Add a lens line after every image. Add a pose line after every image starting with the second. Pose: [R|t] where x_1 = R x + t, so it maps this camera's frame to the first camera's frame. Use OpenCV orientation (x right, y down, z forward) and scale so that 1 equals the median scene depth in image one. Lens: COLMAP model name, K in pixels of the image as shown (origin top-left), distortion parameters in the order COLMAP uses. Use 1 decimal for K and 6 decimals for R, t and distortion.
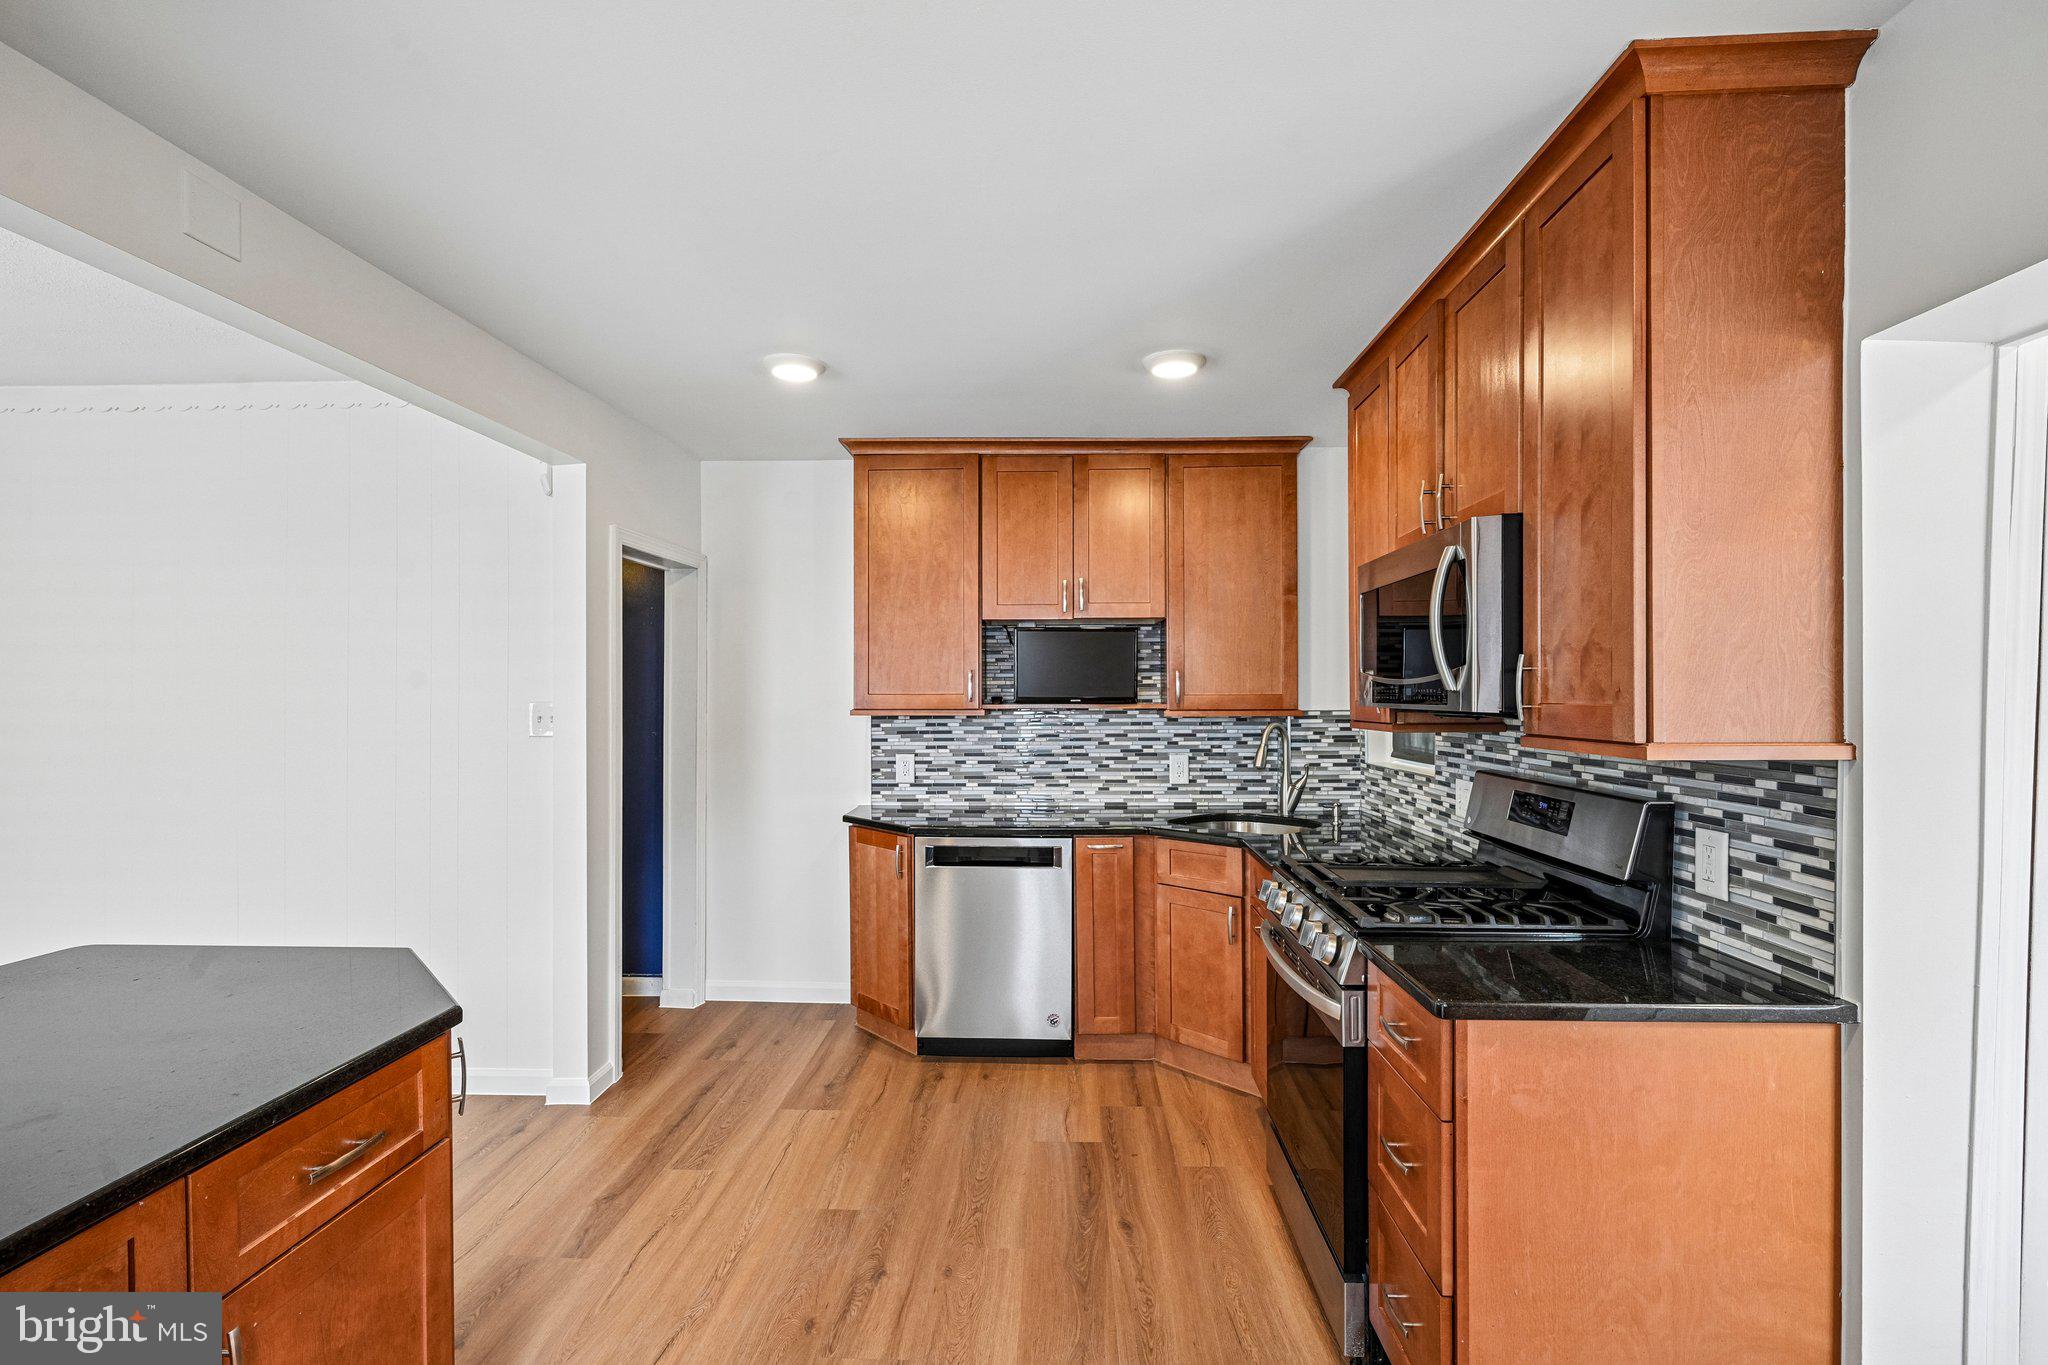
lens RADIAL K [[919.3, 0, 1031.0], [0, 919.3, 690.1], [0, 0, 1]] dist [-0.002832, 0.001017]
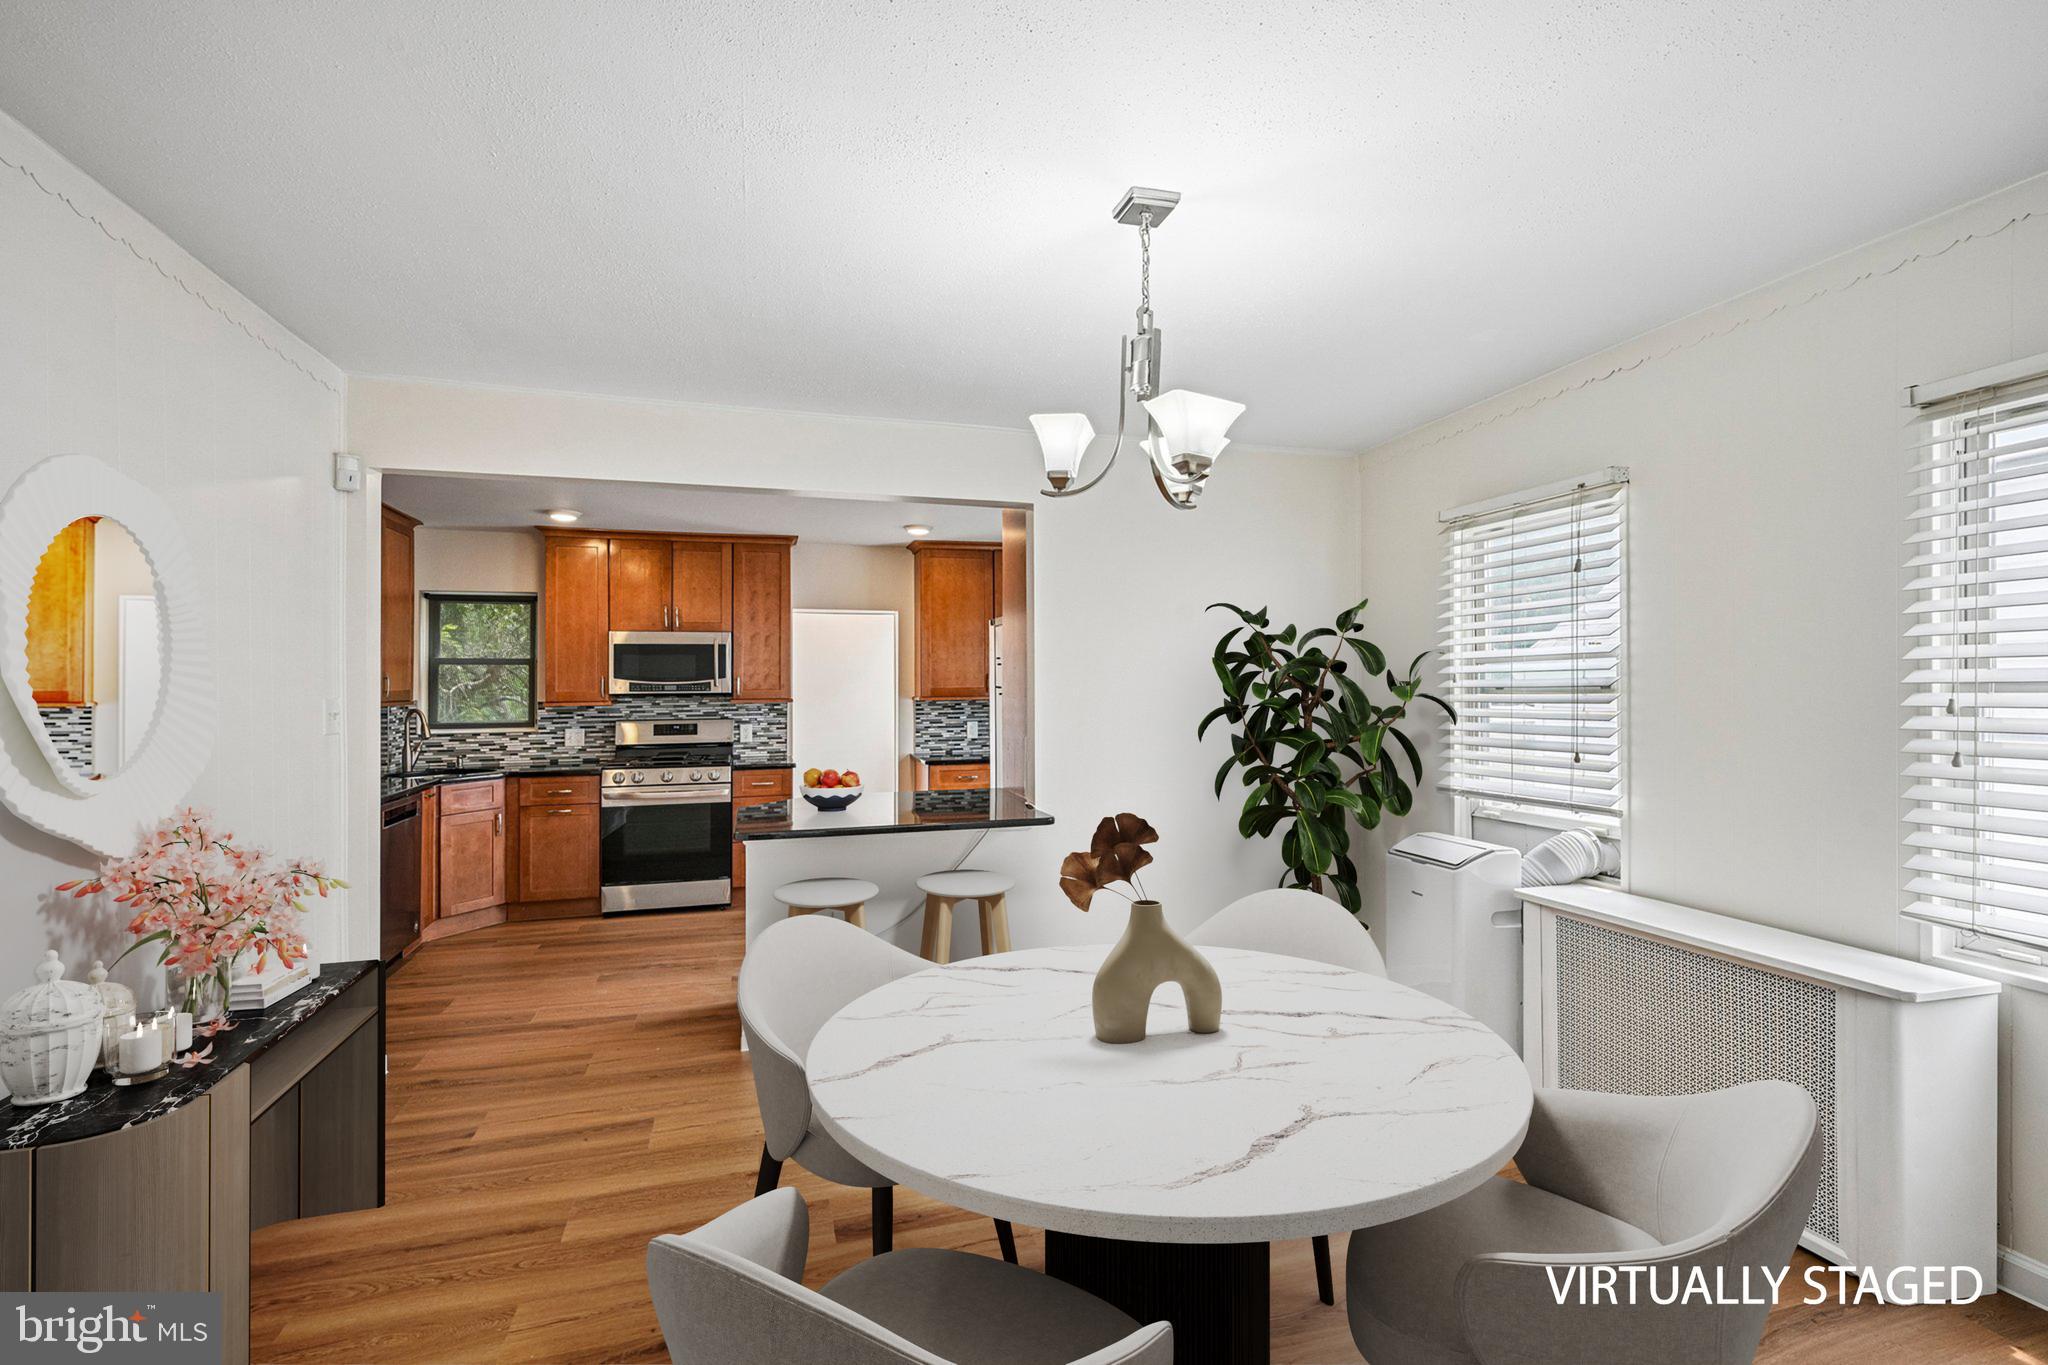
lens RADIAL K [[919.3, 0, 1017.6], [0, 919.3, 663.4], [0, 0, 1]] dist [-0.002832, 0.001017]
pose [[-0.317081, 0.026158, 0.948038, -1.857189], [0.005207, 0.999653, -0.025841, 0.006477], [-0.948384, -0.003257, -0.317107, 0.685353]]
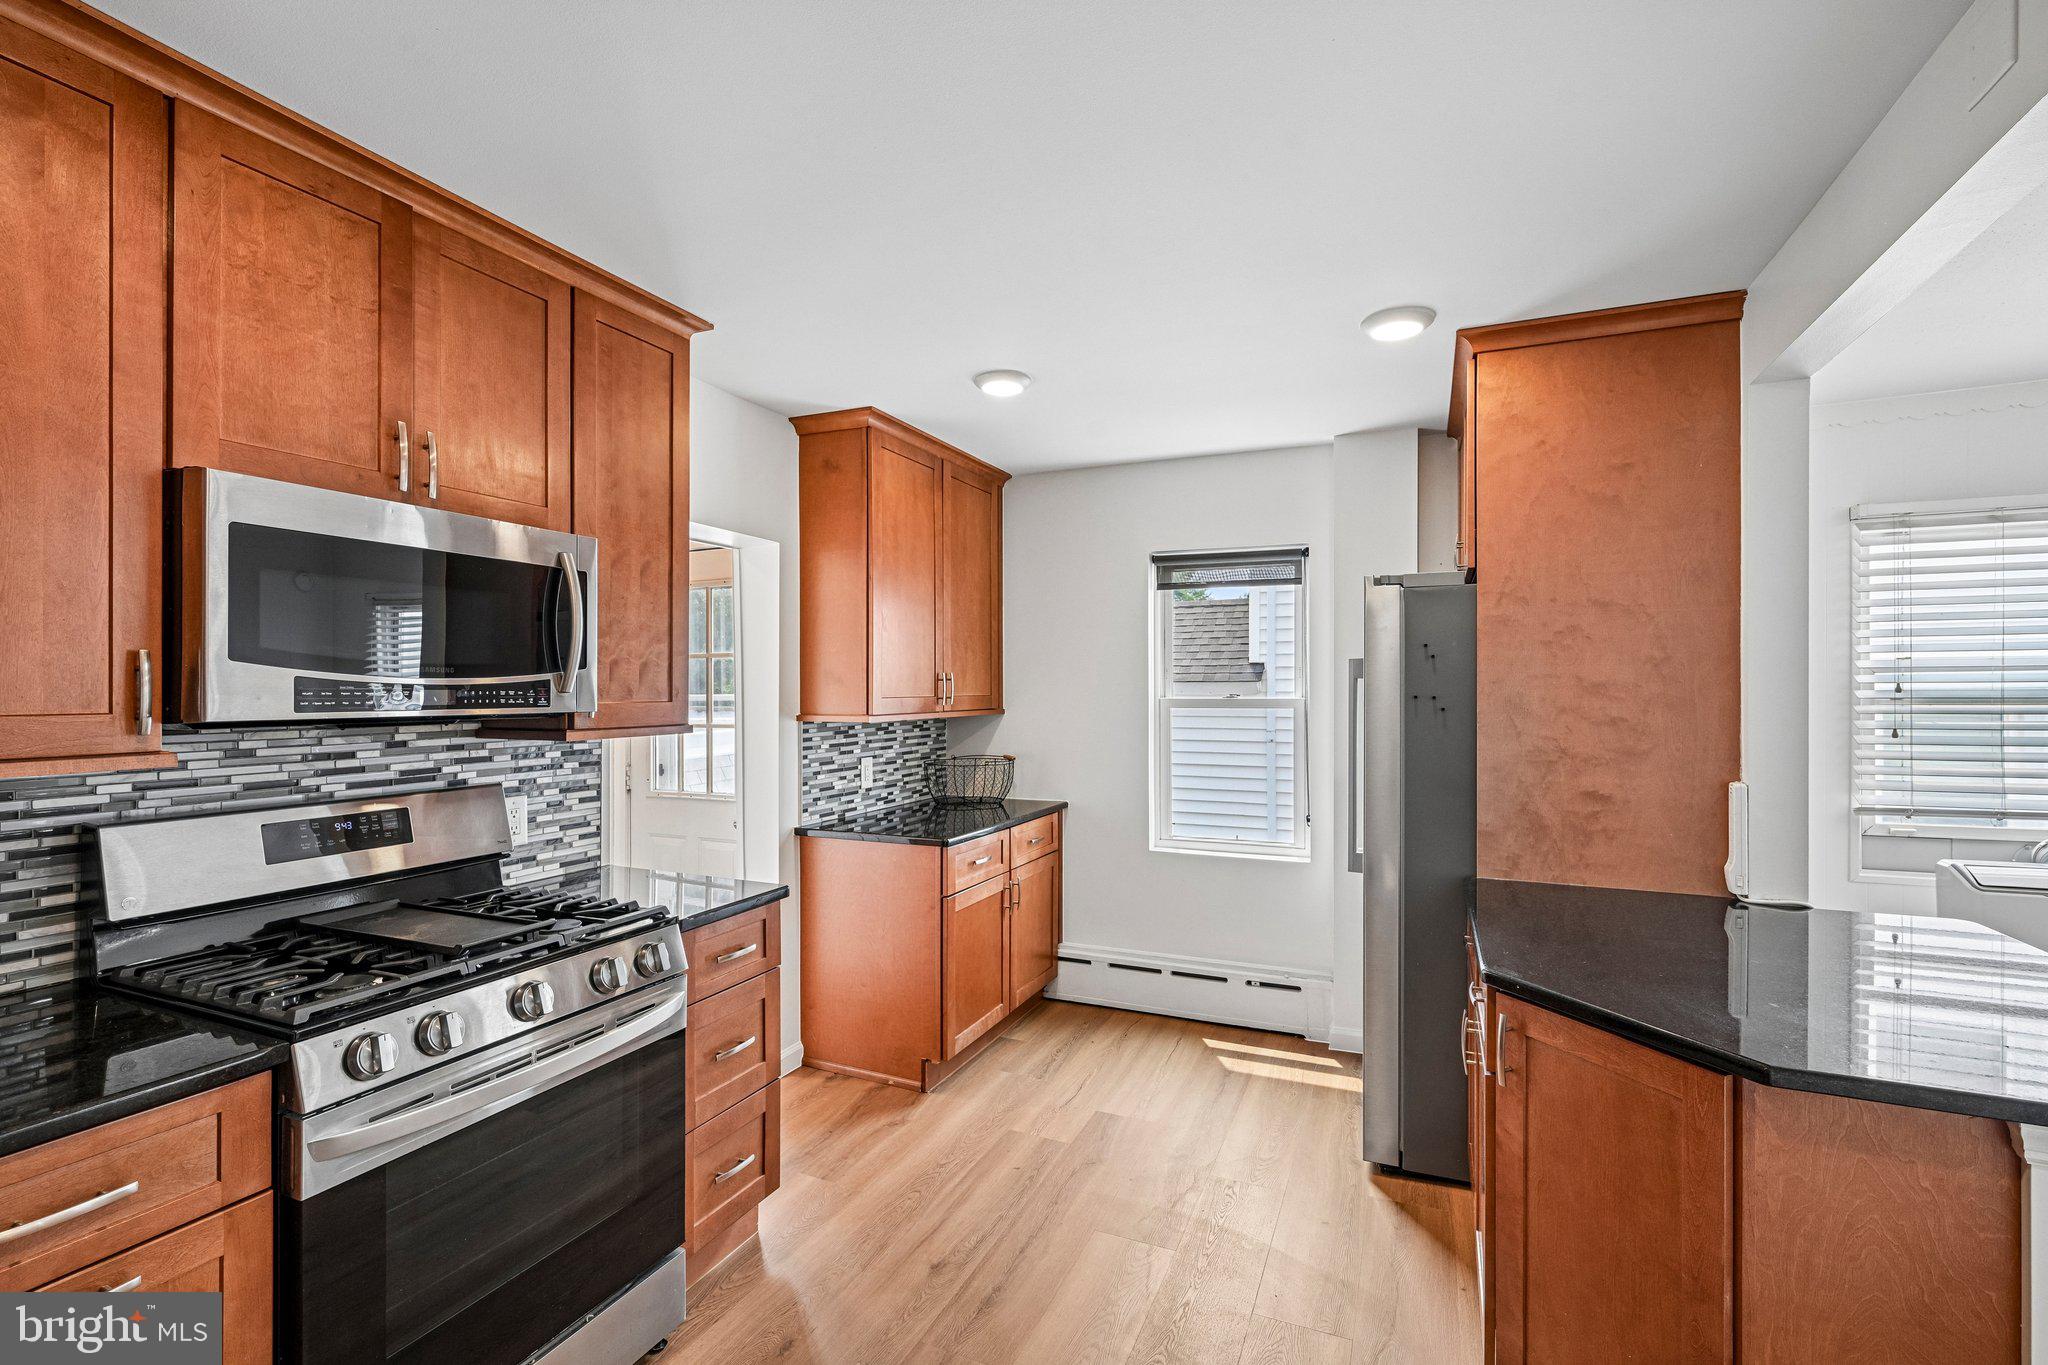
lens RADIAL K [[919.3, 0, 1030.1], [0, 919.3, 679.8], [0, 0, 1]] dist [-0.002832, 0.001017]
pose [[-0.932496, 0.005546, 0.361138, -0.268737], [0.000677, 0.999907, -0.013605, 0.000551], [-0.361180, -0.012442, -0.932413, 1.192699]]
